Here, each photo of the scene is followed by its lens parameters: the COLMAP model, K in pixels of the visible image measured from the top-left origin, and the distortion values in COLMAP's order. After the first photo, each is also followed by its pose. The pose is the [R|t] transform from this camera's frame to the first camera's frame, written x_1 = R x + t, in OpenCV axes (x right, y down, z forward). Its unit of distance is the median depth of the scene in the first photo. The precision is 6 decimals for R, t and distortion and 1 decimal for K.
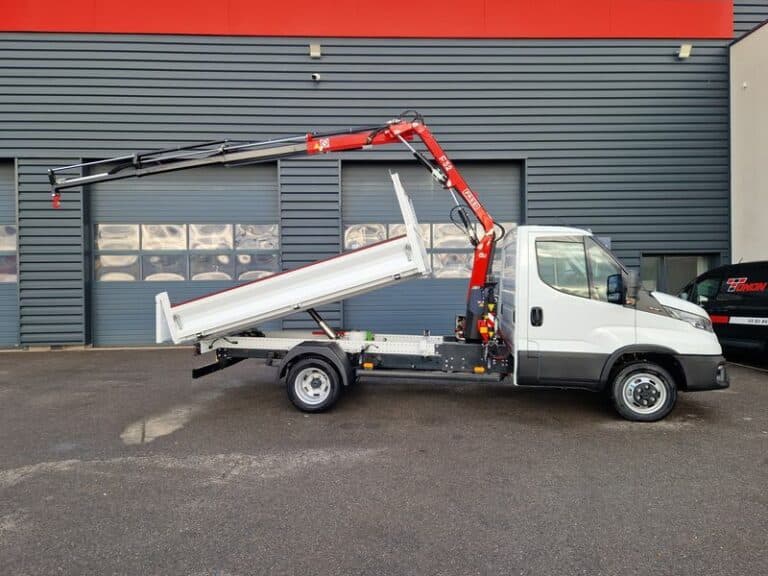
lens RADIAL K [[515.1, 0, 379.3], [0, 515.1, 288.9], [0, 0, 1]] dist [0.093499, -0.080189]
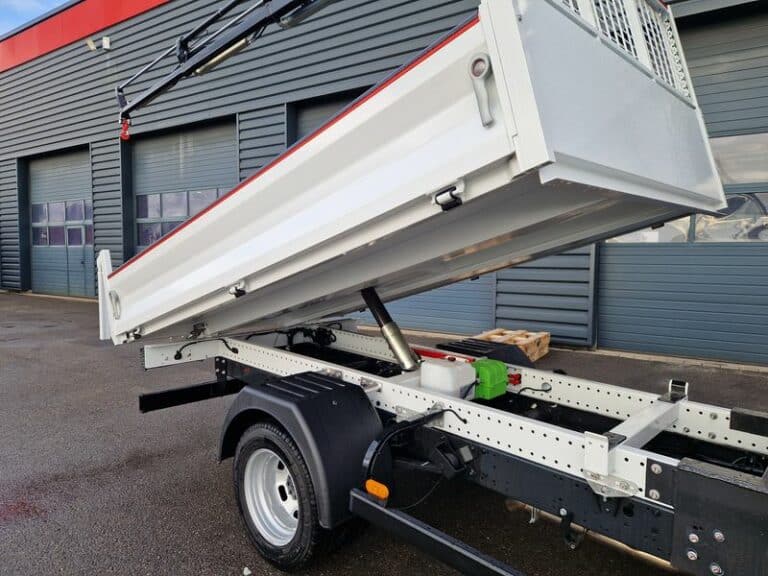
lens RADIAL K [[515.1, 0, 379.3], [0, 515.1, 288.9], [0, 0, 1]] dist [0.093499, -0.080189]
pose [[0.813941, 0.055857, -0.578256, 0.144926], [-0.026871, 0.997921, 0.058572, 0.007368], [0.580325, -0.032136, 0.813750, 0.691577]]
